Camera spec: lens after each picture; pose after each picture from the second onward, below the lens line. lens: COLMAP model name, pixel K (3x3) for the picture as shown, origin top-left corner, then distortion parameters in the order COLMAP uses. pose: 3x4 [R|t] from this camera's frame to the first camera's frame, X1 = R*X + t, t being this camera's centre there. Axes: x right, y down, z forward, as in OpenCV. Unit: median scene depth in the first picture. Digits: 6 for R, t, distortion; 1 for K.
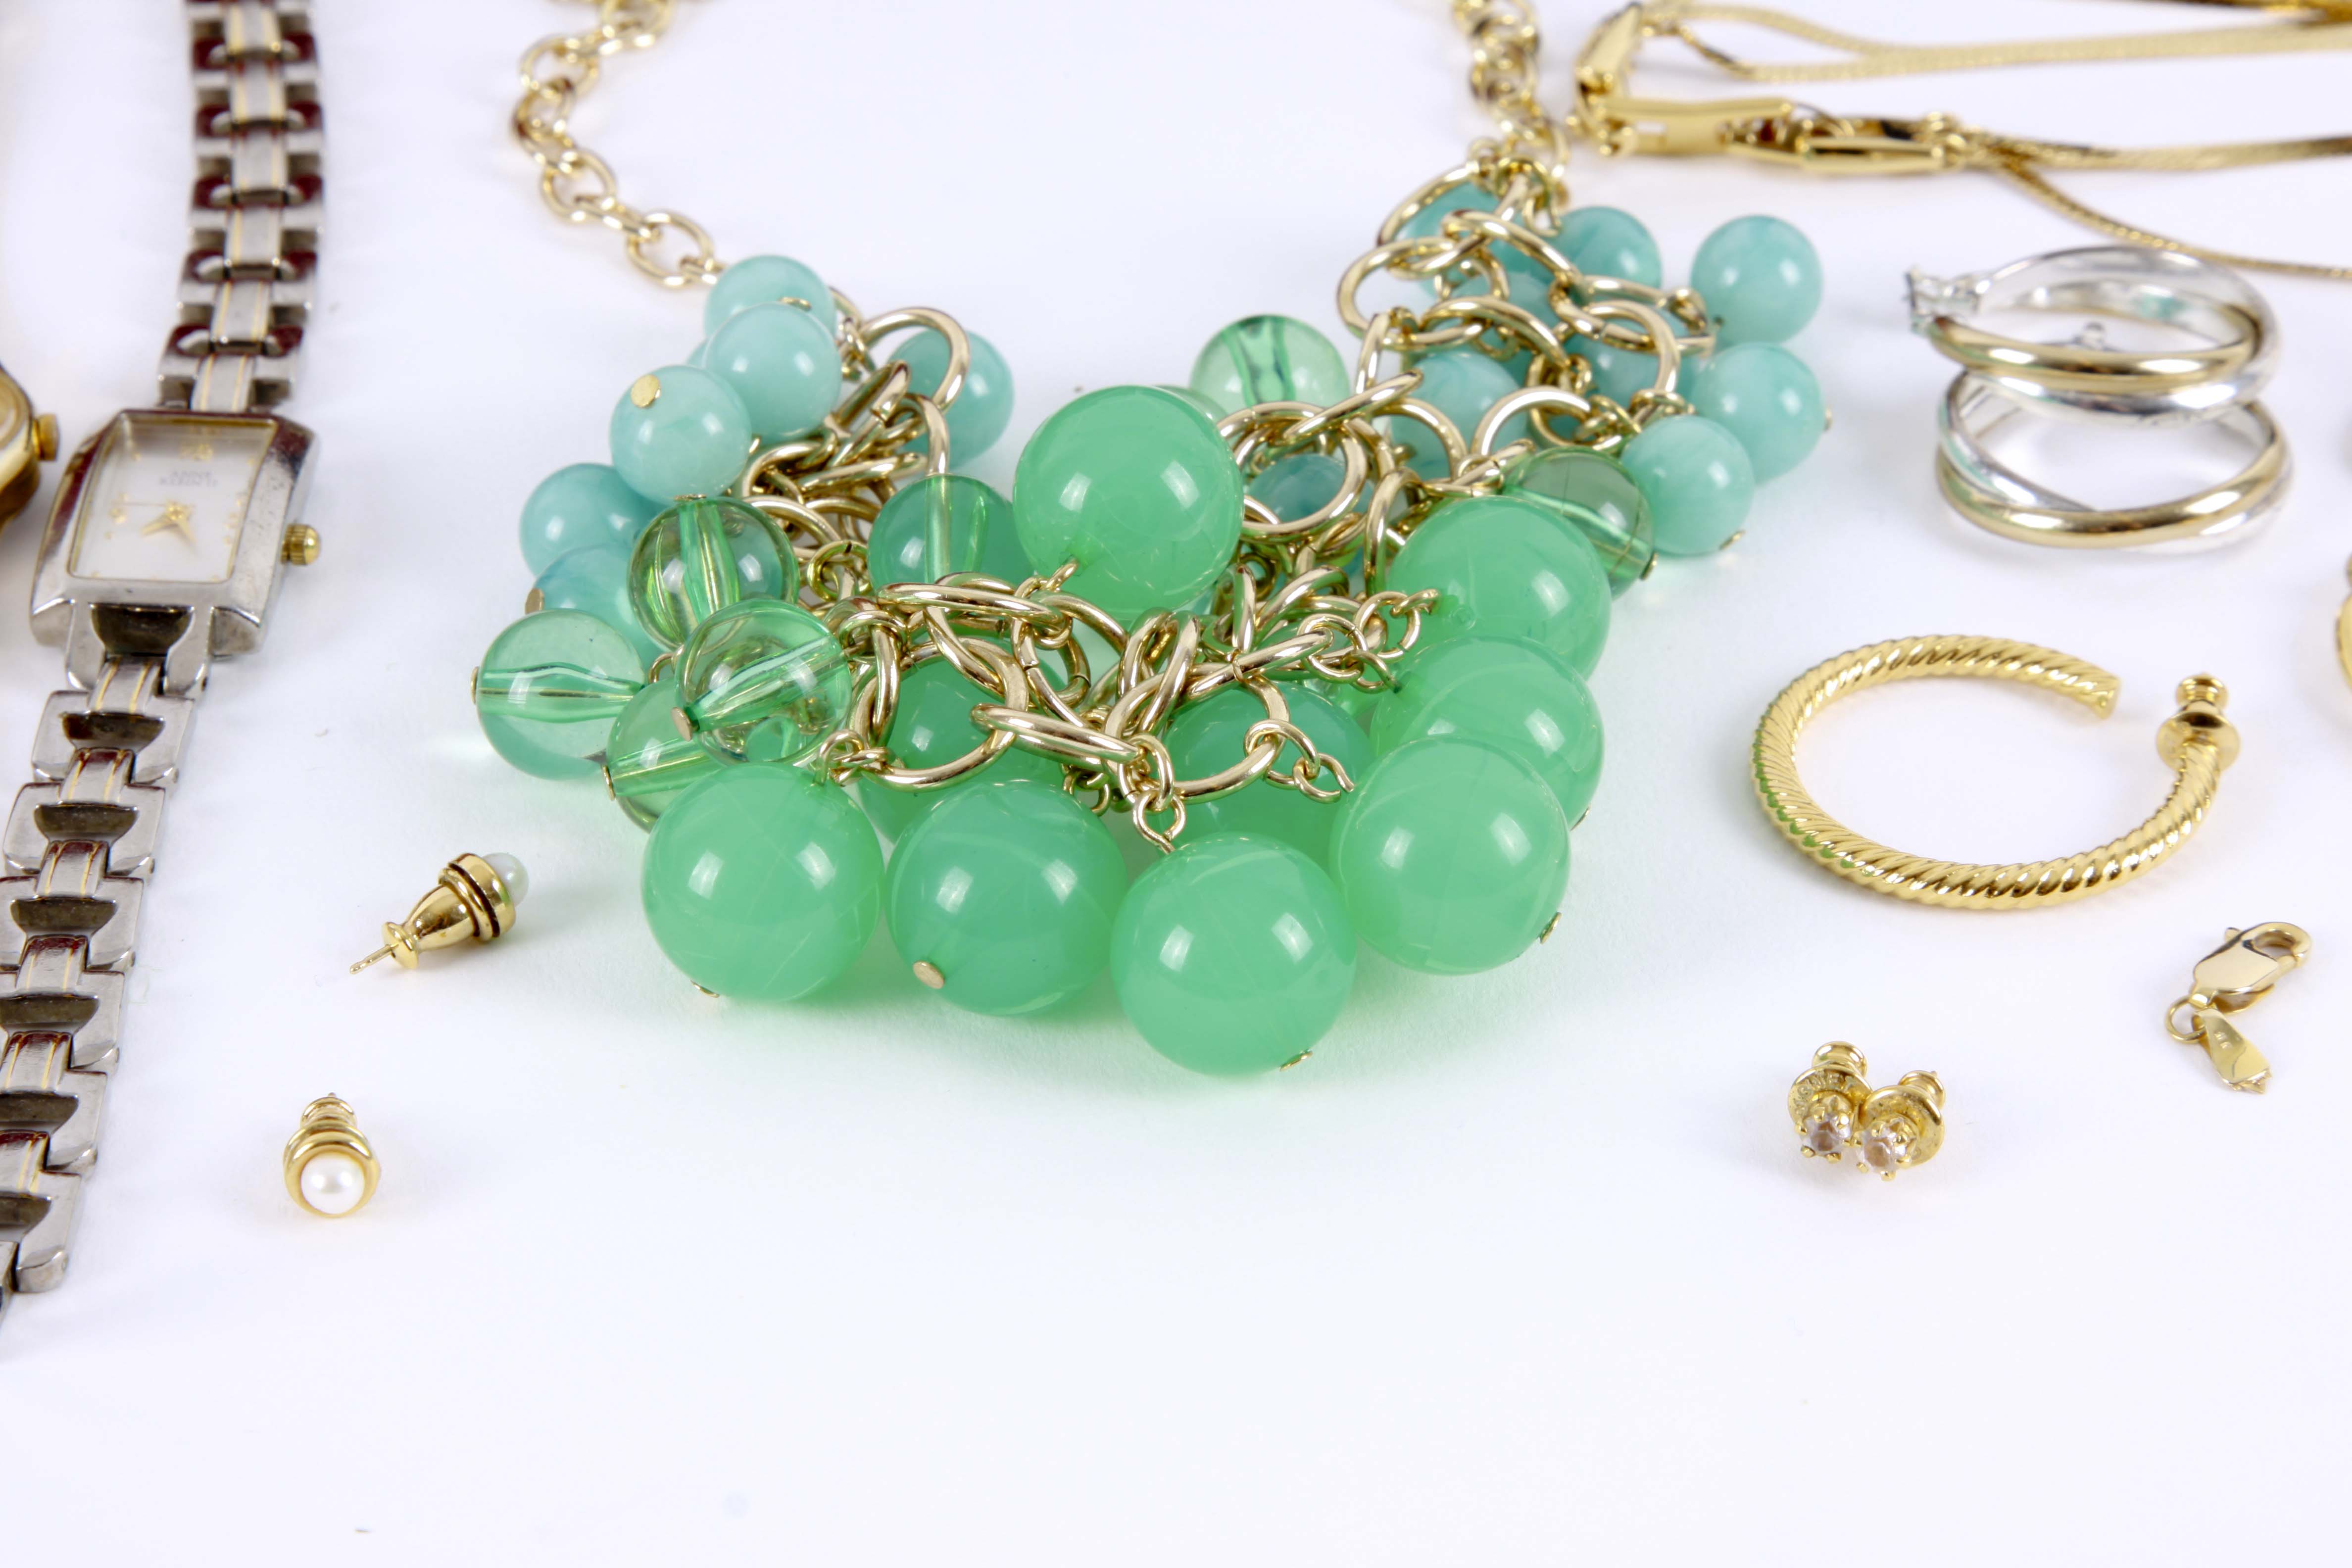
lens RADIAL K [[7487.1, 0, 1164.5], [0, 7487.1, 779.7], [0, 0, 1]] dist [0.194810, 0.000000]
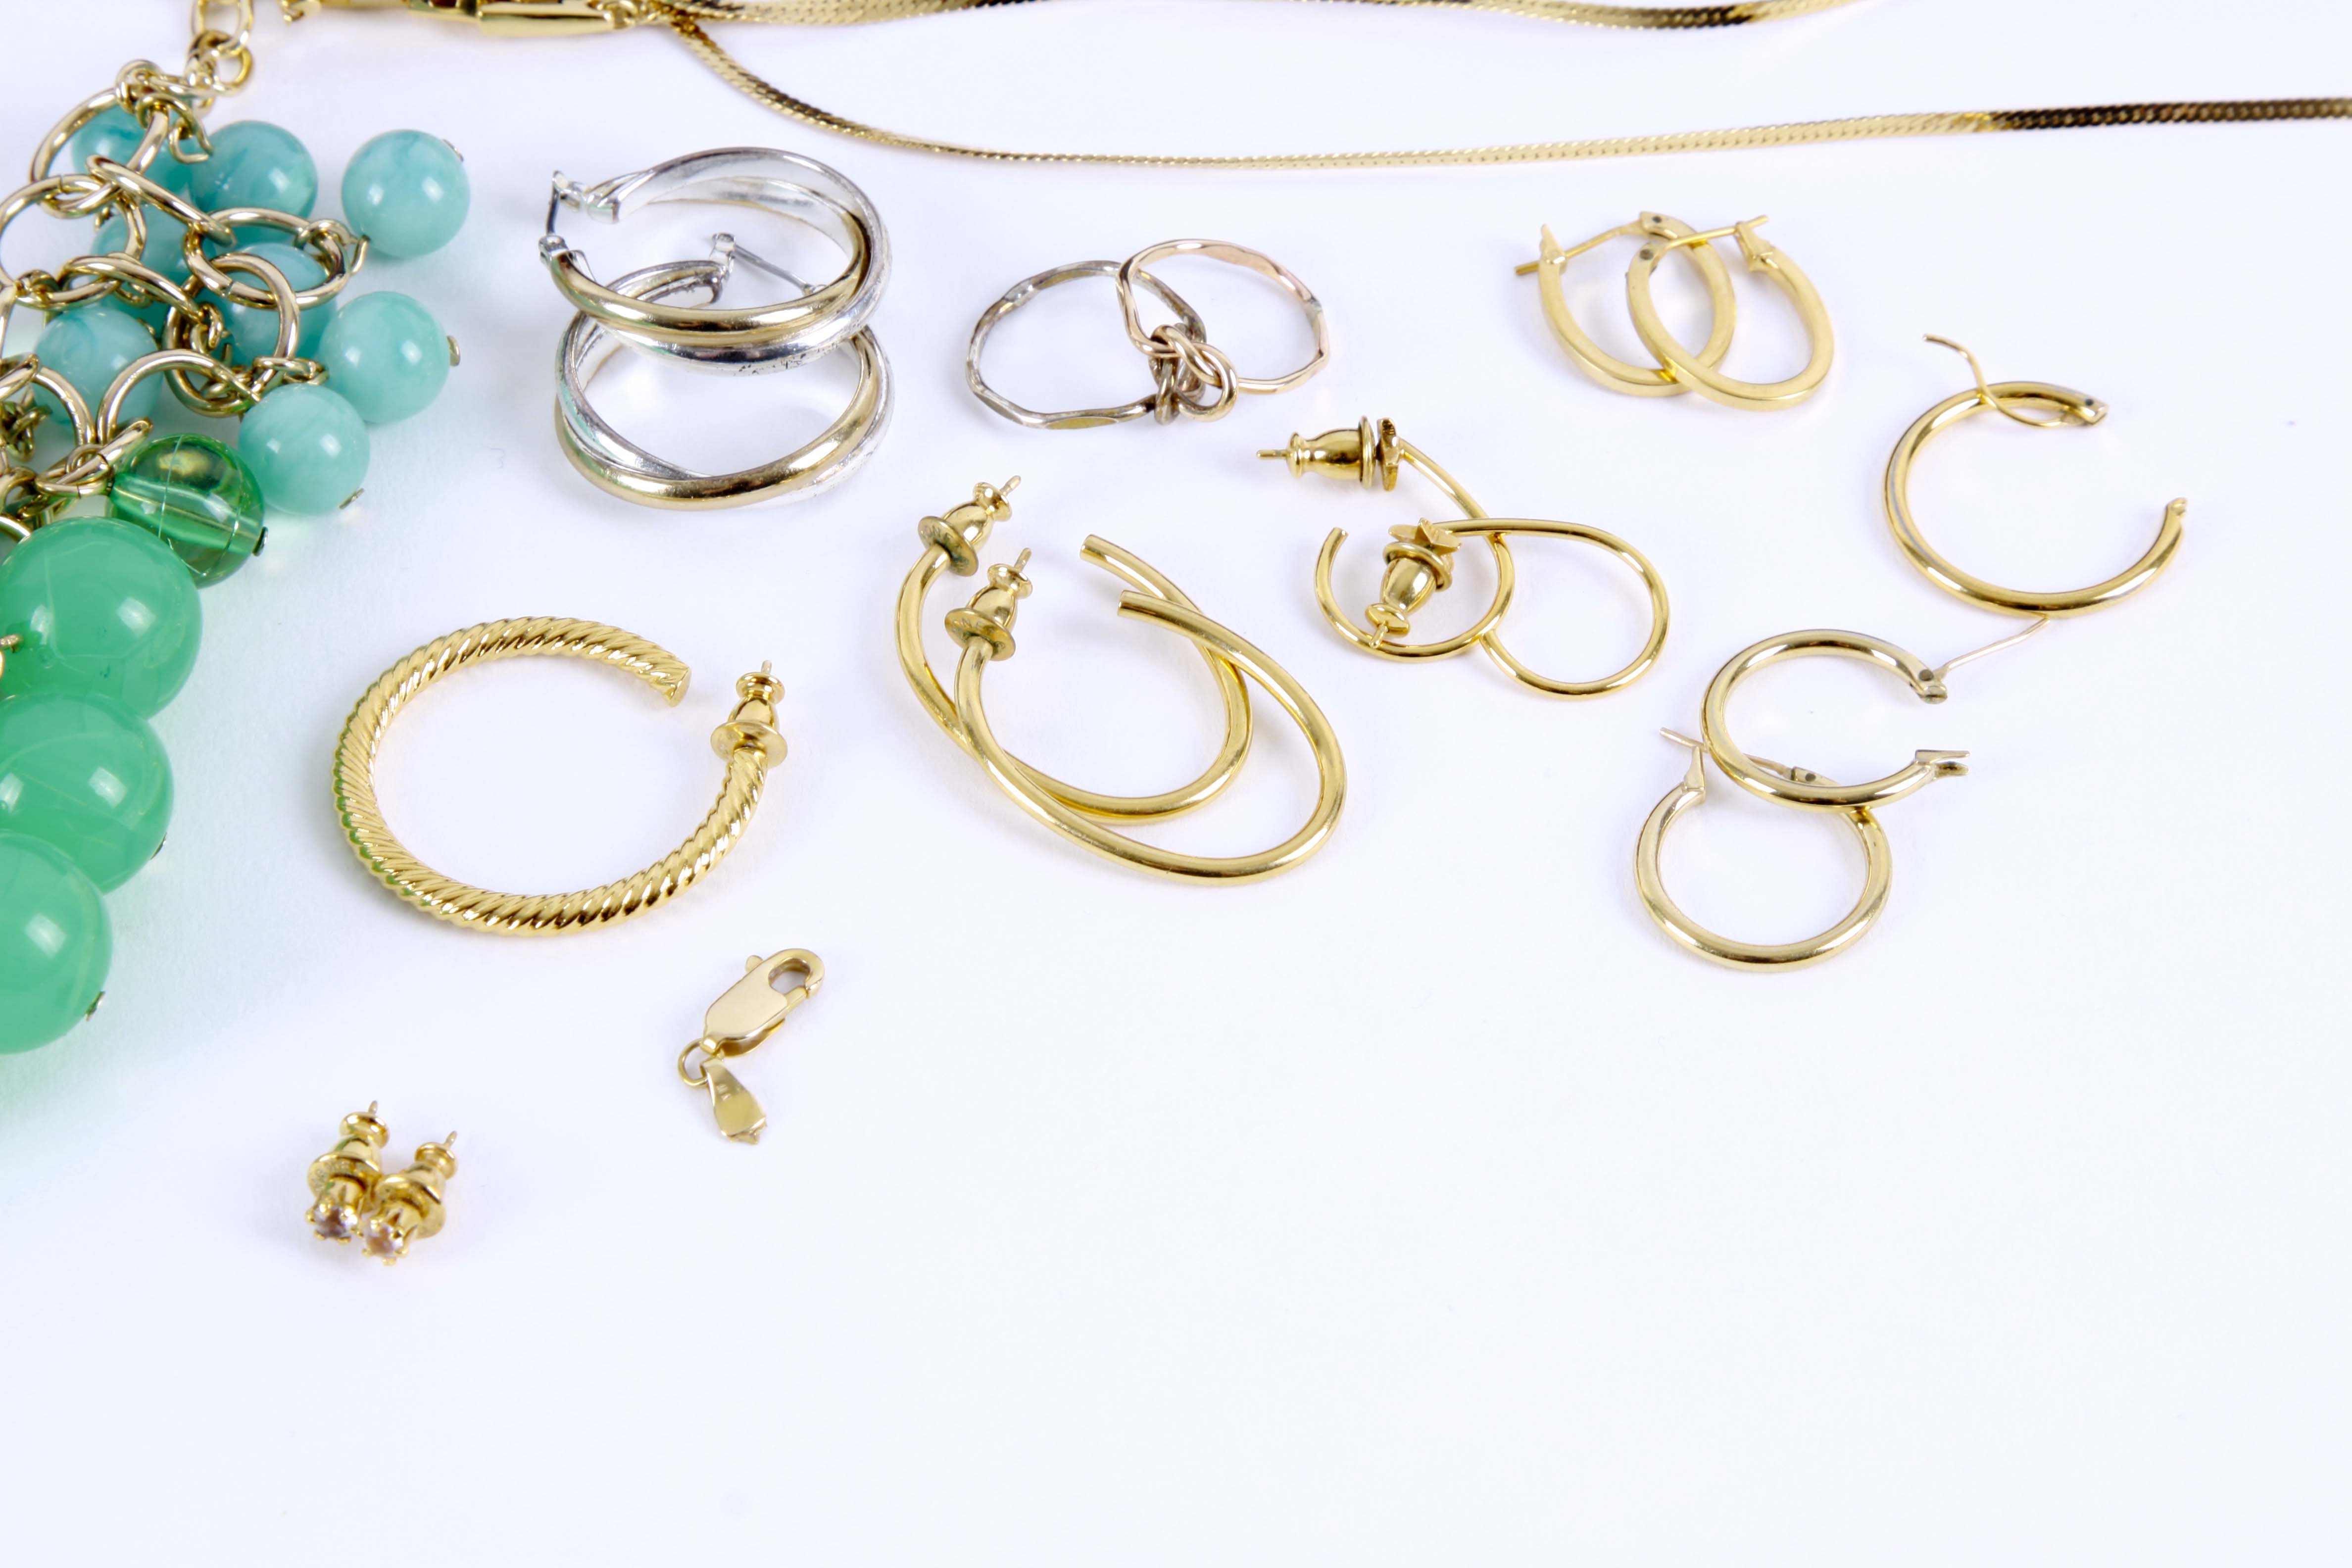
lens RADIAL K [[7434.9, 0, 1174.0], [0, 7434.9, 772.8], [0, 0, 1]] dist [0.188192, 0.000000]
pose [[0.999487, -0.020982, 0.024178, 0.172604], [0.014750, 0.972147, 0.233909, -0.248679], [-0.028412, -0.233432, 0.971958, -0.033355]]
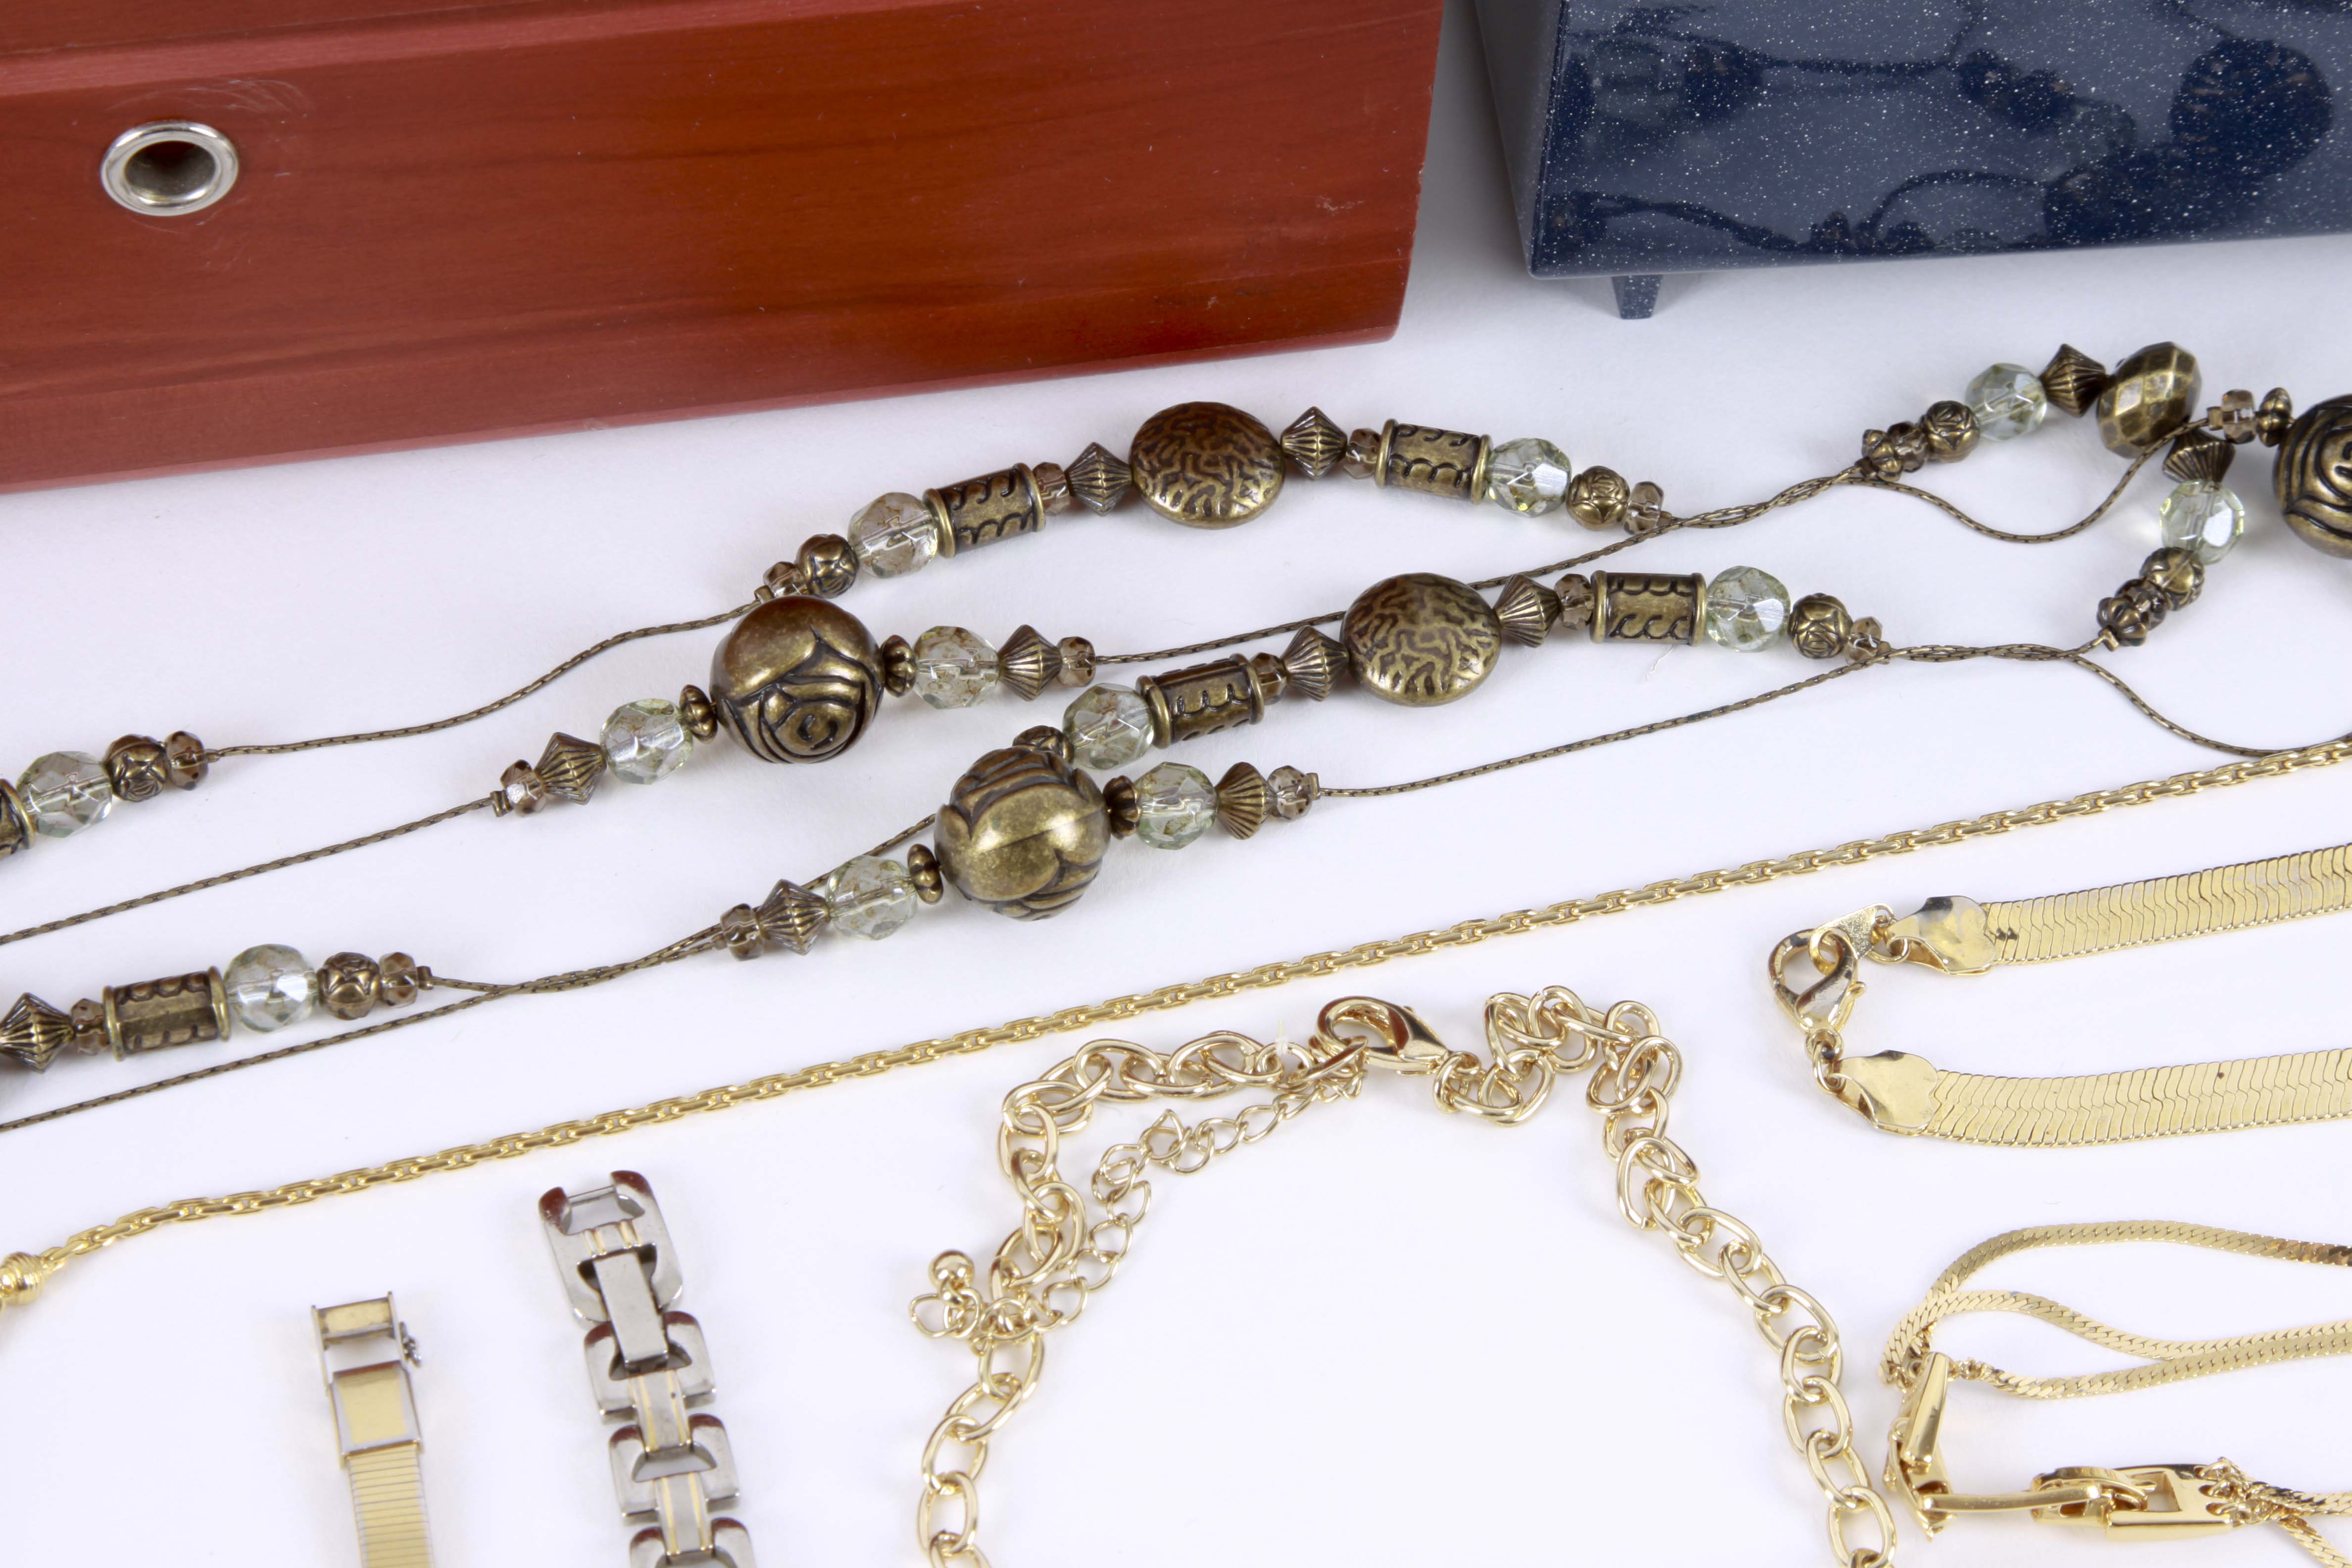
lens RADIAL K [[6344.3, 0, 1197.8], [0, 6344.3, 790.9], [0, 0, 1]] dist [0.117726, 0.000000]
pose [[0.994828, -0.048185, 0.089419, -0.140676], [0.023198, 0.964833, 0.261836, -0.486803], [-0.098891, -0.258408, 0.960961, 0.162821]]
